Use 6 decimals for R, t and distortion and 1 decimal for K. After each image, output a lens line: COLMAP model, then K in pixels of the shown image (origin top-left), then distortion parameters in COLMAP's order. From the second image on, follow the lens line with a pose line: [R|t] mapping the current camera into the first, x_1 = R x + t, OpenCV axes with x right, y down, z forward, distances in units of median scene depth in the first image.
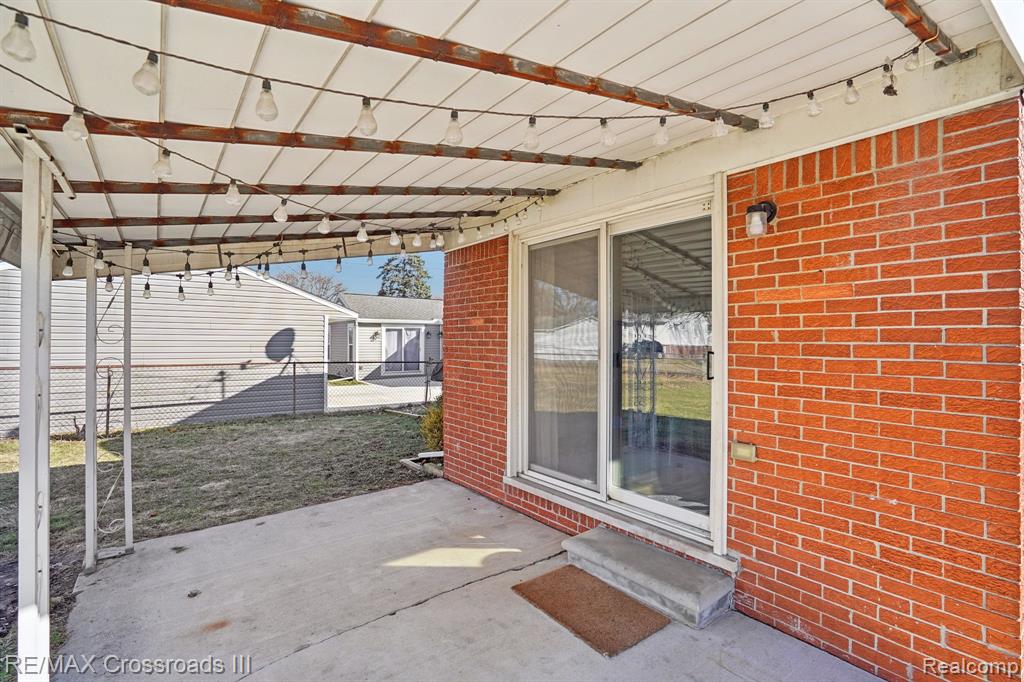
lens RADIAL K [[475.9, 0, 511.2], [0, 475.9, 334.4], [0, 0, 1]] dist [-0.039261, 0.001626]
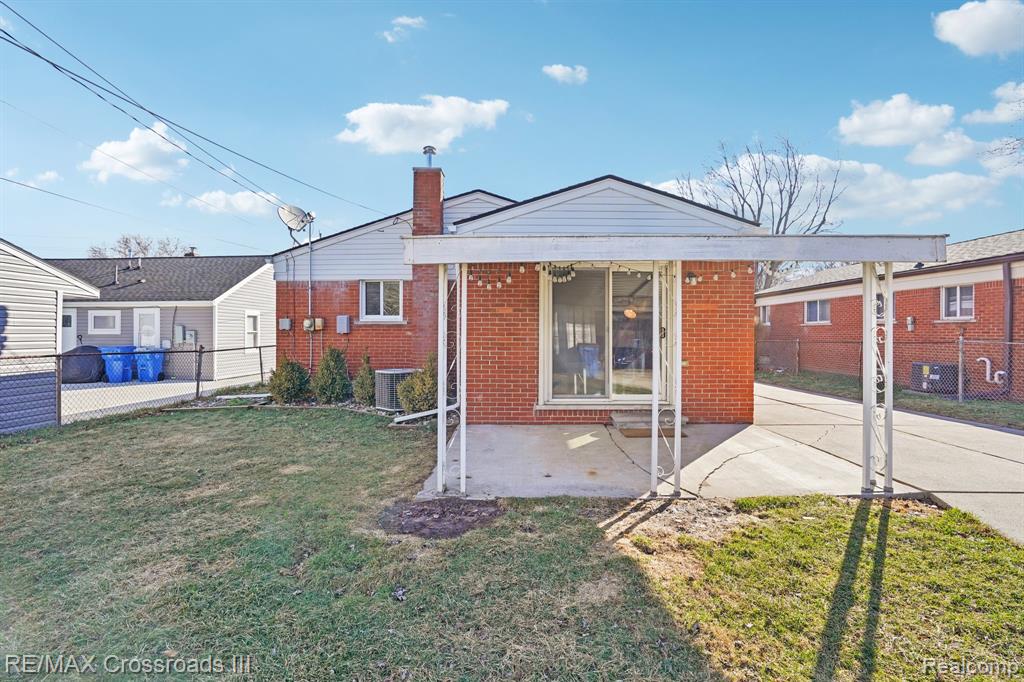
lens RADIAL K [[475.9, 0, 508.7], [0, 475.9, 337.2], [0, 0, 1]] dist [-0.039261, 0.001626]
pose [[0.614377, 0.003673, 0.789004, -2.401794], [-0.008249, 0.999964, 0.001768, 0.106197], [-0.788970, -0.007595, 0.614385, 0.121524]]
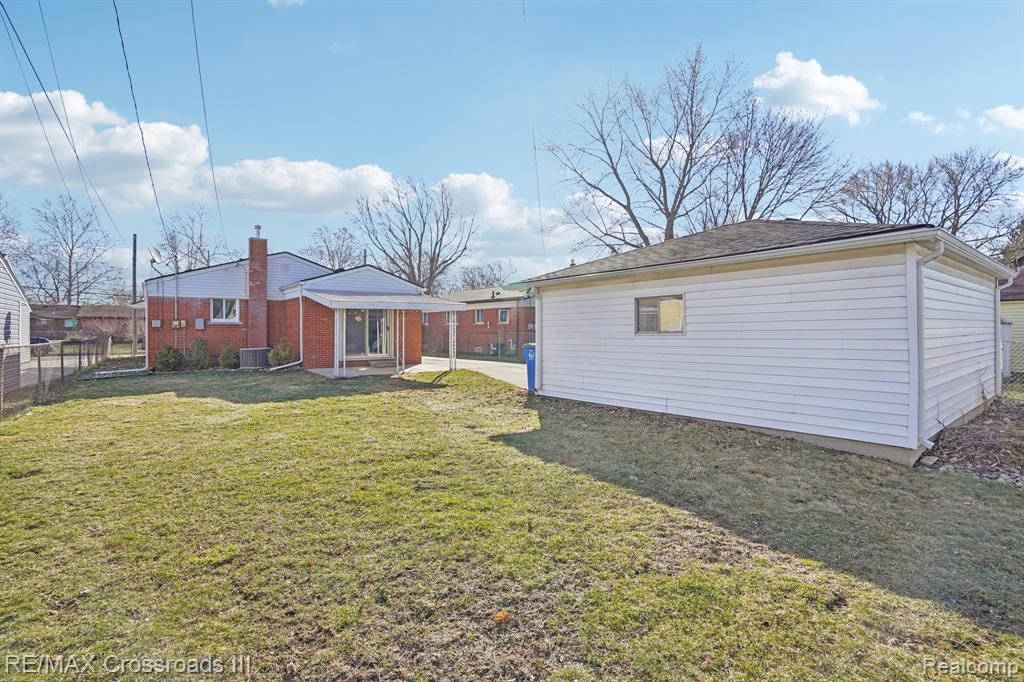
lens RADIAL K [[475.9, 0, 508.5], [0, 475.9, 337.1], [0, 0, 1]] dist [-0.039261, 0.001626]
pose [[-0.008087, -0.003349, 0.999962, -6.883930], [-0.000334, 0.999994, 0.003346, 0.178711], [-0.999967, -0.000307, -0.008088, -0.632991]]
